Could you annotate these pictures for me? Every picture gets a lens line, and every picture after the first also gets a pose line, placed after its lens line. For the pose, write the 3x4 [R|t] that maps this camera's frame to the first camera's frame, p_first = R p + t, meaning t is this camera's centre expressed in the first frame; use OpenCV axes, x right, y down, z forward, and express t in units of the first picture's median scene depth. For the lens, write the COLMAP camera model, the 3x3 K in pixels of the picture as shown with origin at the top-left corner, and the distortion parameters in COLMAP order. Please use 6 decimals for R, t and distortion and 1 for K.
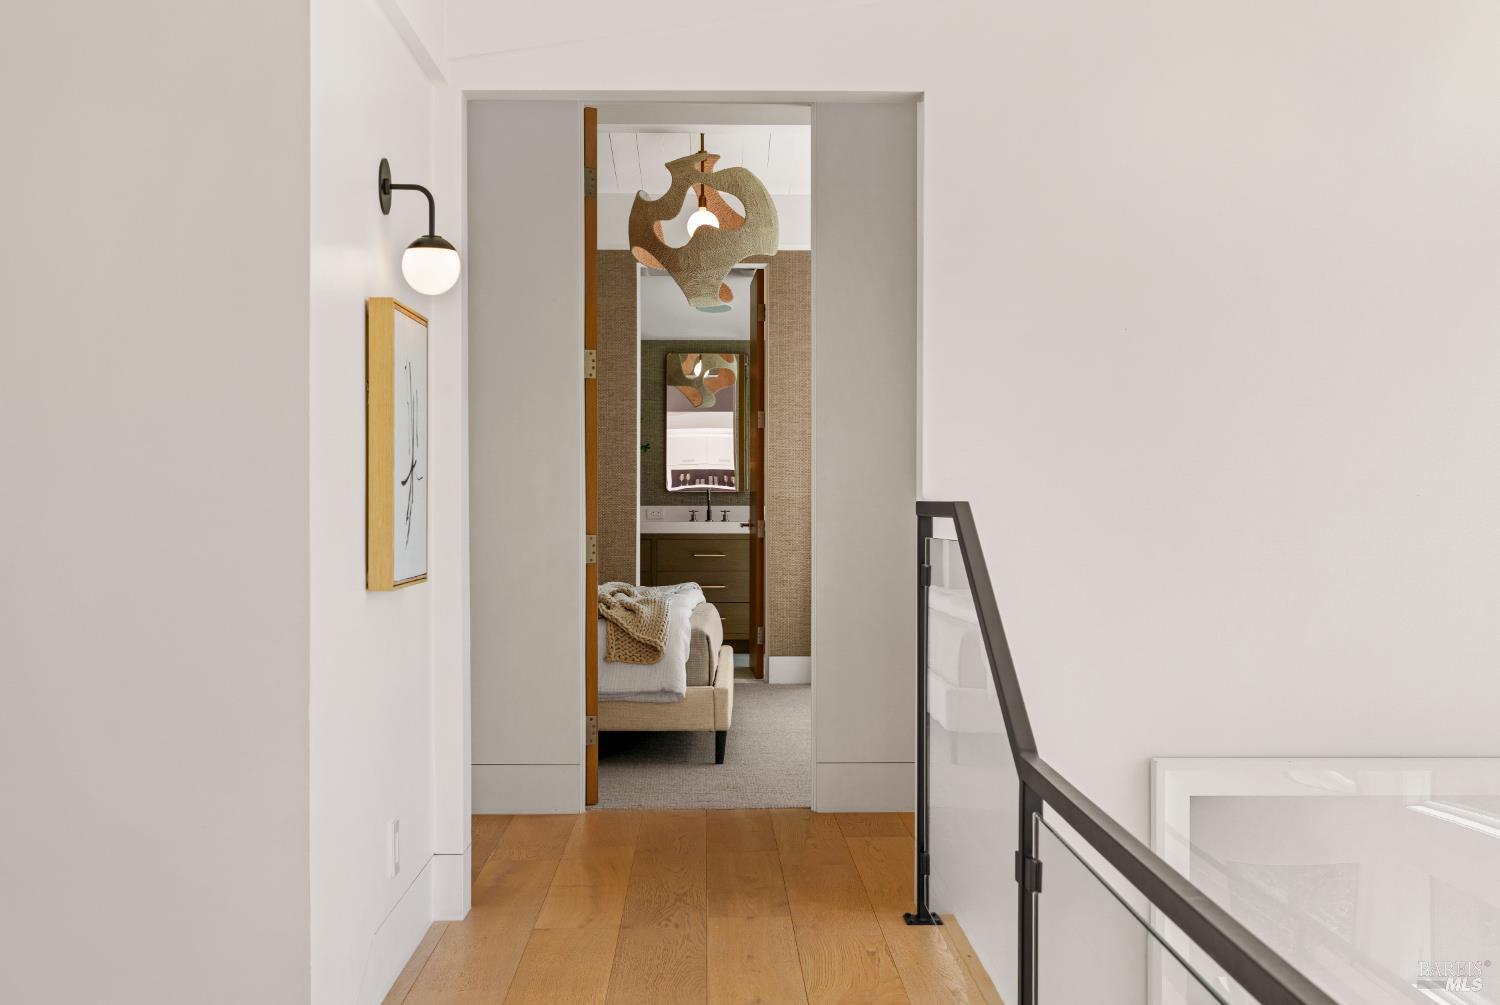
lens RADIAL K [[1699.9, 0, 746.4], [0, 1699.9, 508.2], [0, 0, 1]] dist [0.023096, 0.008776]
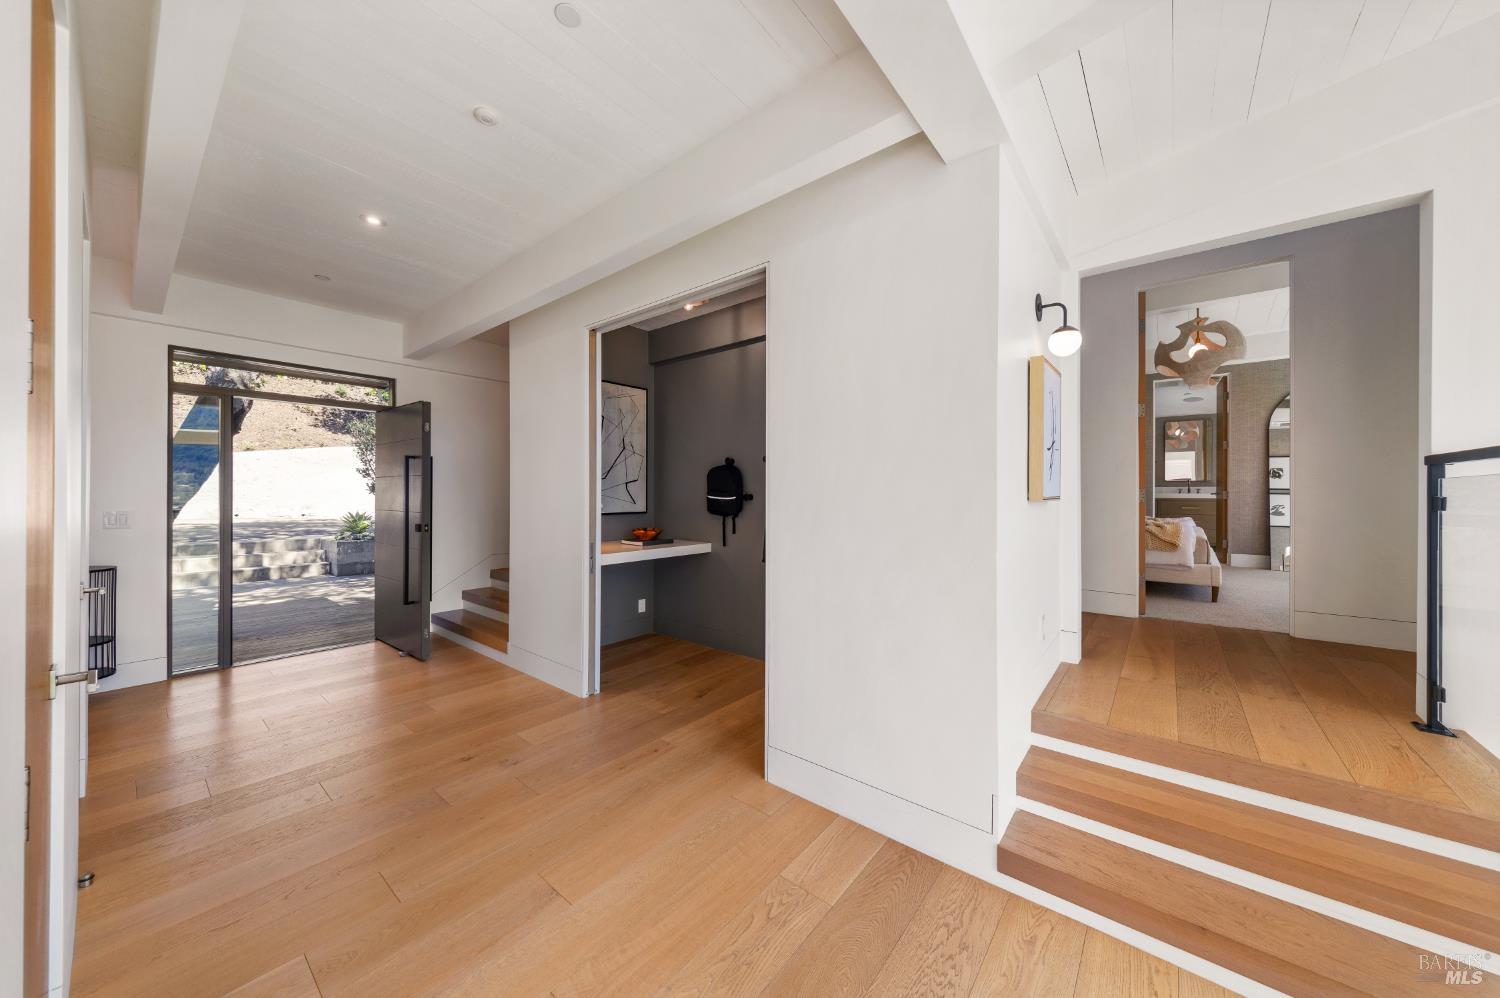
lens RADIAL K [[514.9, 0, 741.8], [0, 514.9, 491.6], [0, 0, 1]] dist [0.001331, -0.000093]
pose [[0.752469, 0.000872, -0.658627, -0.037098], [-0.003991, 0.999987, -0.003236, 0.020235], [0.658615, 0.005064, 0.752463, 0.152453]]
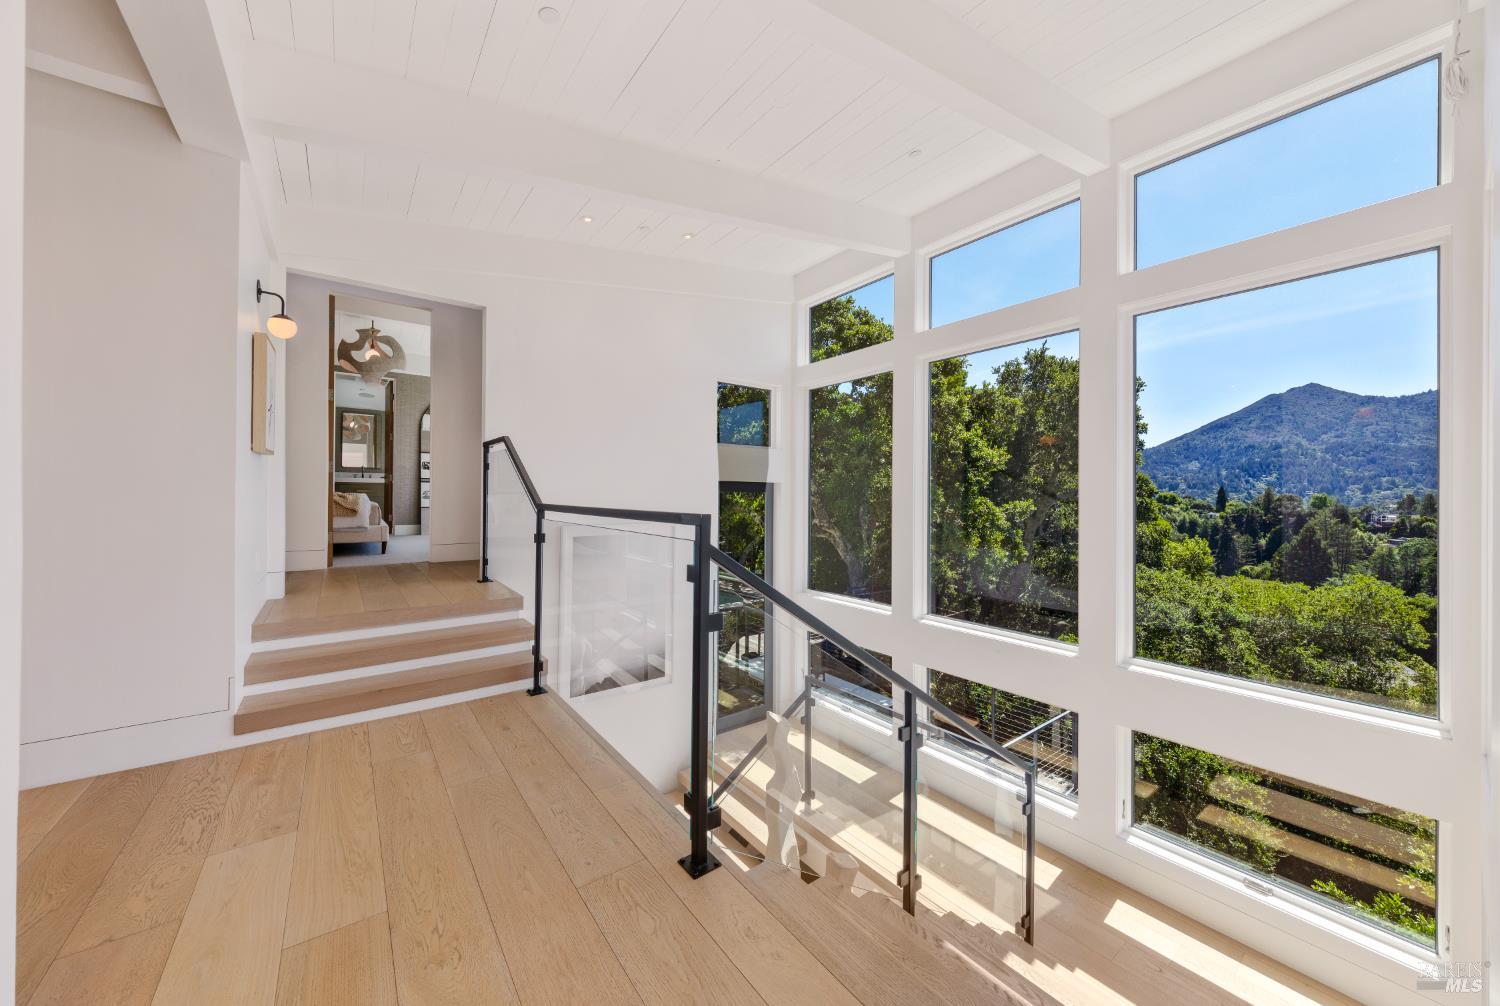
lens RADIAL K [[541.1, 0, 749.9], [0, 541.1, 494.5], [0, 0, 1]] dist [-0.002026, -0.000114]
pose [[0.812787, 0.005903, 0.582531, -0.045499], [-0.008505, 0.999962, 0.001734, 0.052263], [-0.582499, -0.006364, 0.812807, -0.030706]]
